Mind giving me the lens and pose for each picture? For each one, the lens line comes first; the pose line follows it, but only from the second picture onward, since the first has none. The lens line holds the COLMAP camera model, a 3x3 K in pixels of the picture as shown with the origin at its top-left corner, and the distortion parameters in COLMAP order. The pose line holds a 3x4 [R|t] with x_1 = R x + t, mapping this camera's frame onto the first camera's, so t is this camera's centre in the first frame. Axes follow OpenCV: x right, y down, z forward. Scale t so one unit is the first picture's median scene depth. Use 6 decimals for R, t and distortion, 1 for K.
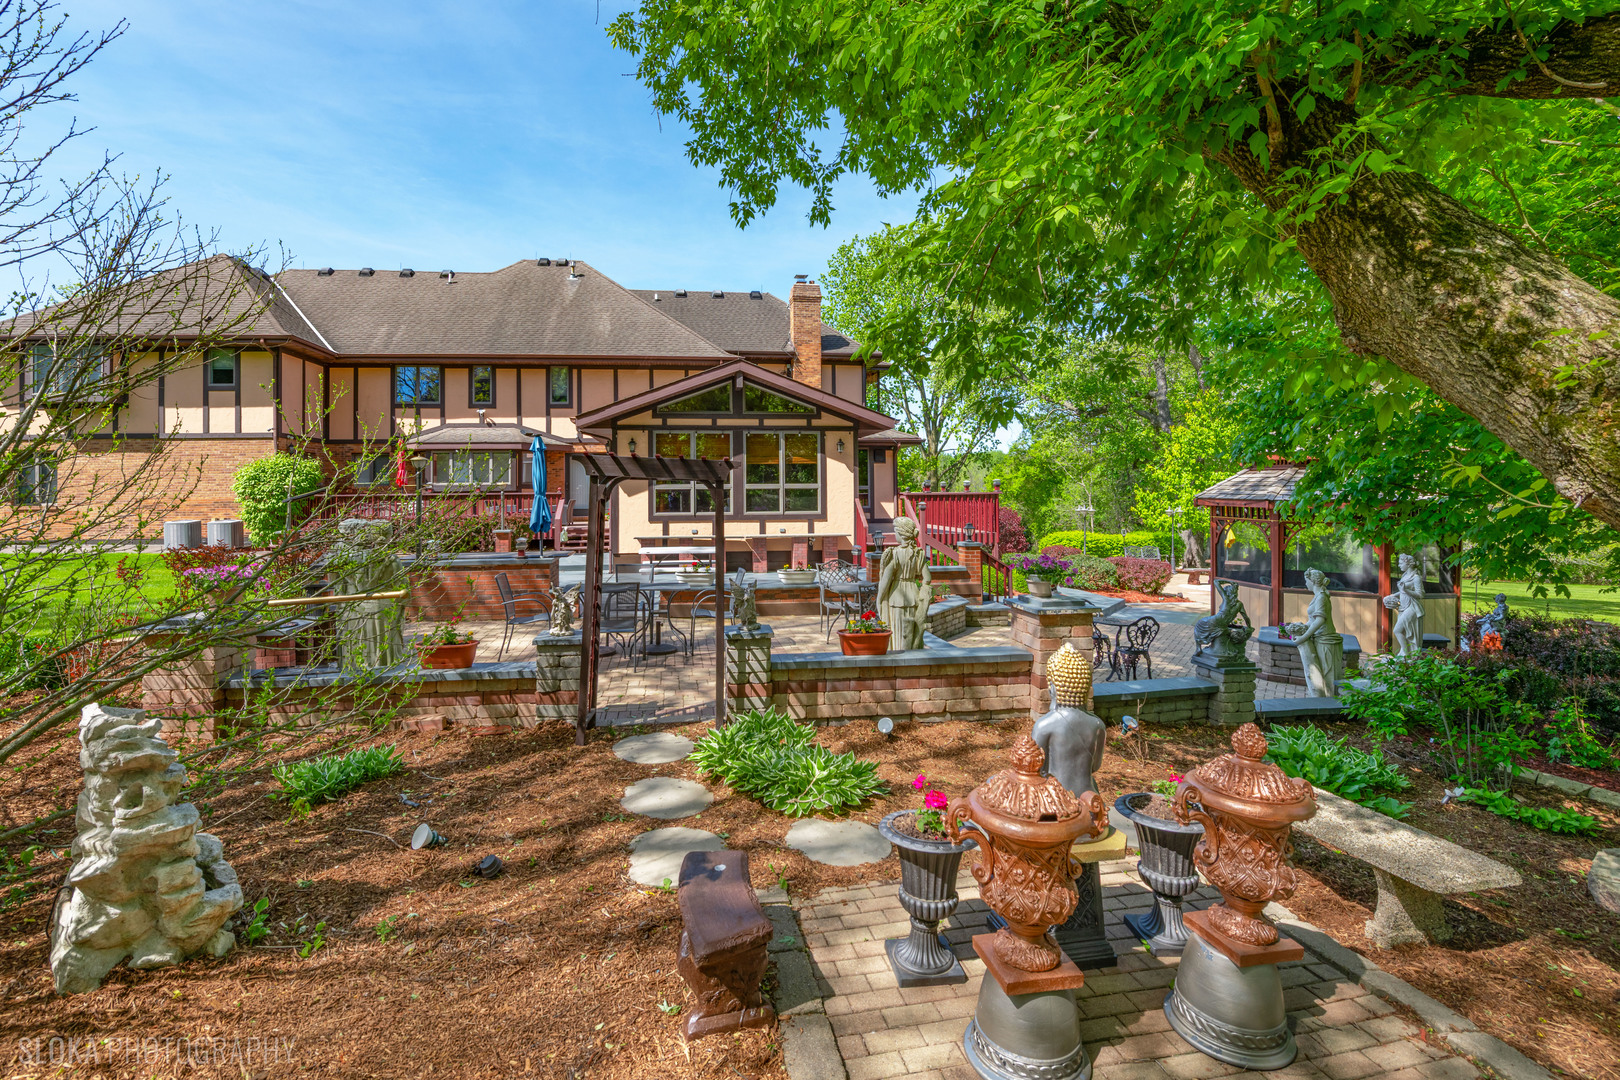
lens RADIAL K [[705.6, 0, 771.7], [0, 705.6, 542.8], [0, 0, 1]] dist [-0.012861, -0.000139]
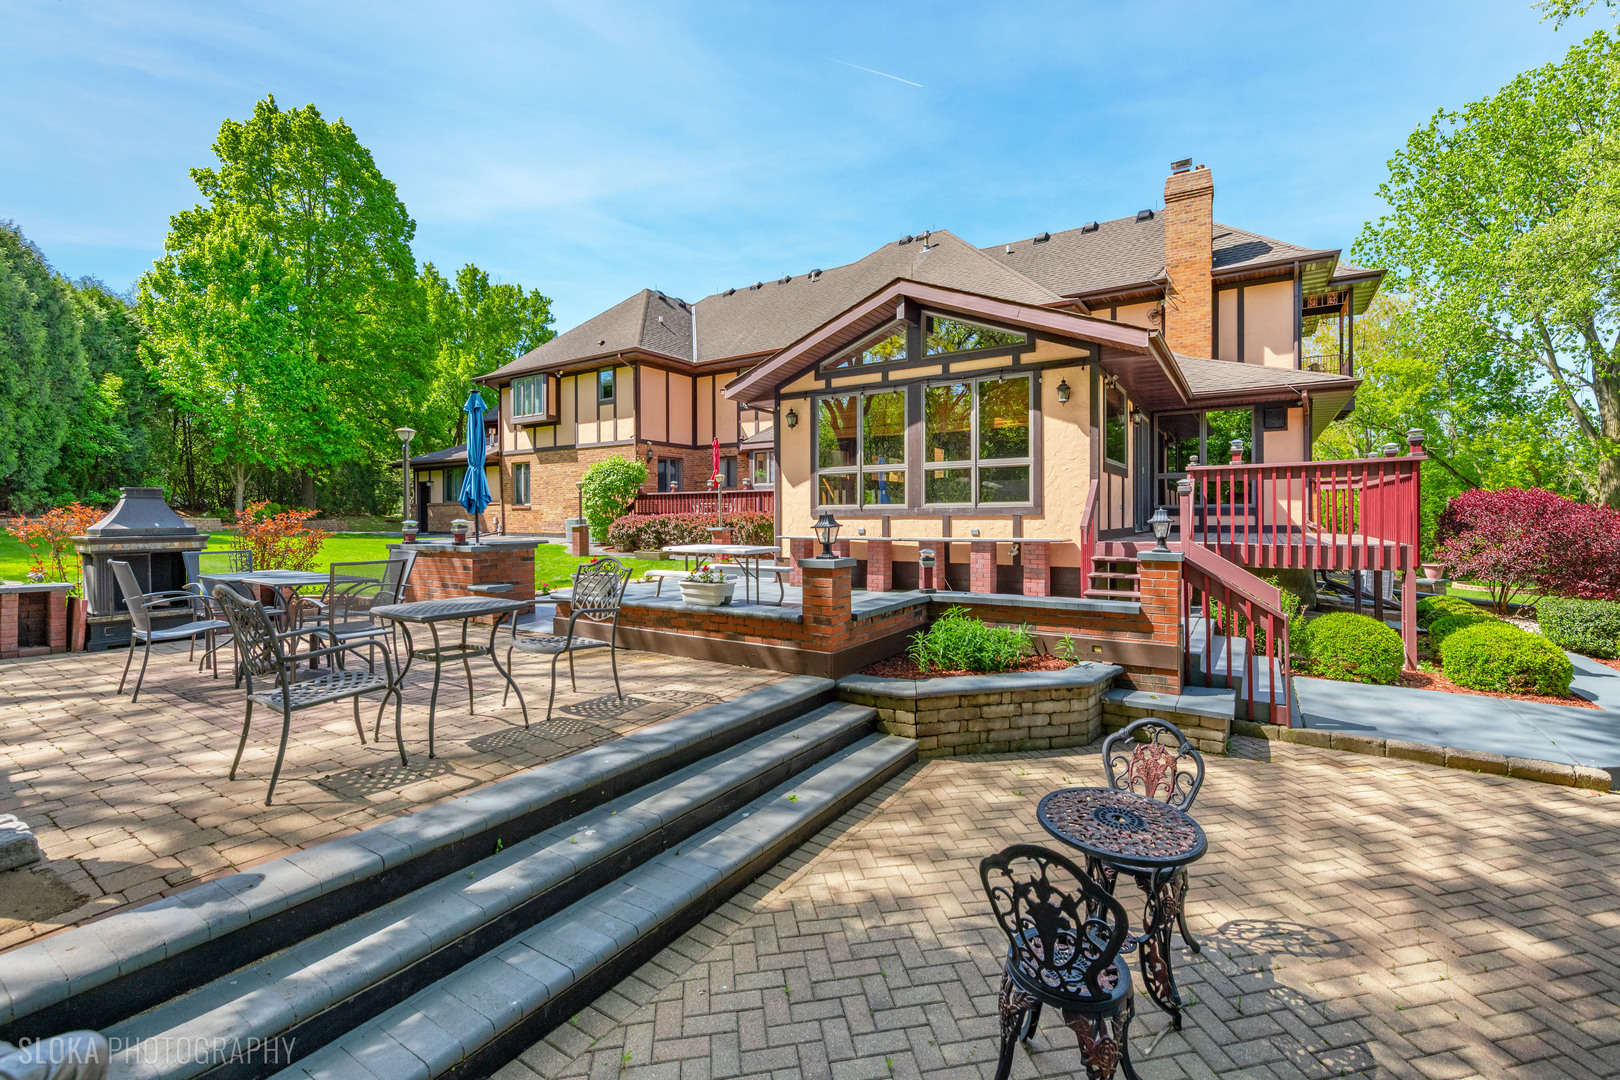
lens RADIAL K [[693.2, 0, 827.7], [0, 693.2, 563.3], [0, 0, 1]] dist [-0.000038, -0.000013]
pose [[0.784108, 0.048146, -0.618754, 0.238328], [-0.039743, 0.998835, 0.027356, -0.000426], [0.619351, 0.003141, 0.785108, 0.317466]]
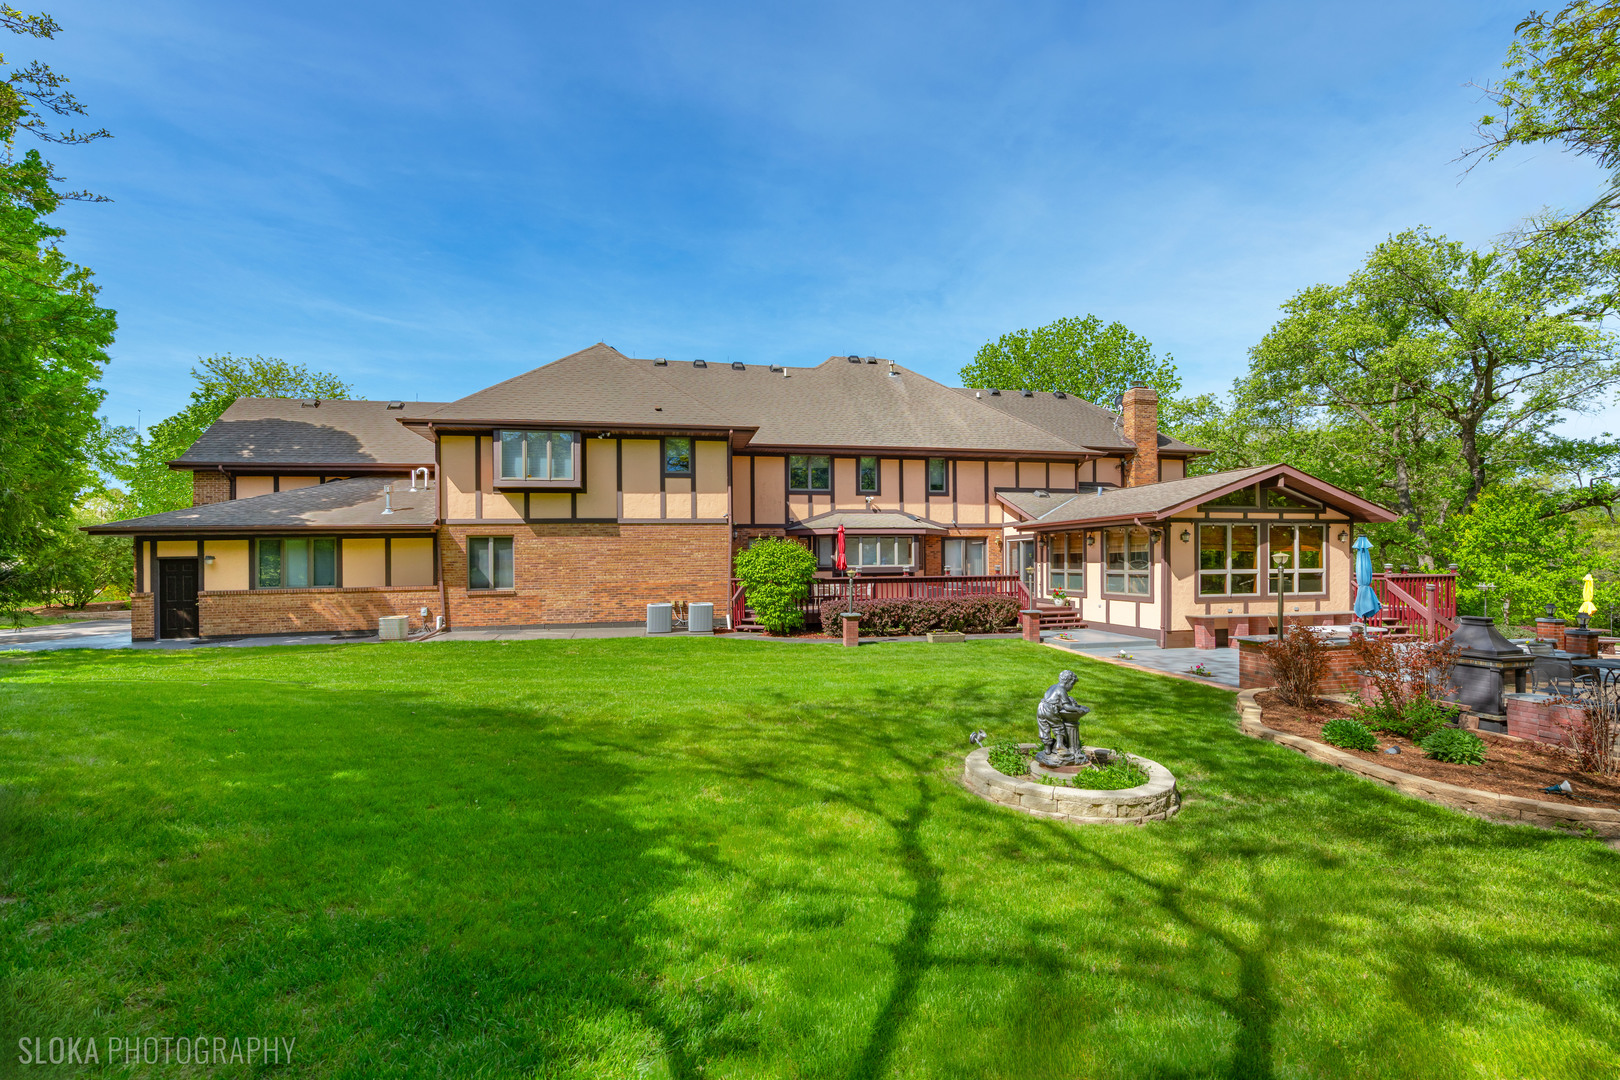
lens RADIAL K [[693.2, 0, 827.7], [0, 693.2, 563.3], [0, 0, 1]] dist [-0.000038, -0.000013]
pose [[0.994870, -0.002229, 0.101141, -0.668279], [0.009609, 0.997319, -0.072541, -0.013262], [-0.100708, 0.073141, 0.992224, -0.041645]]
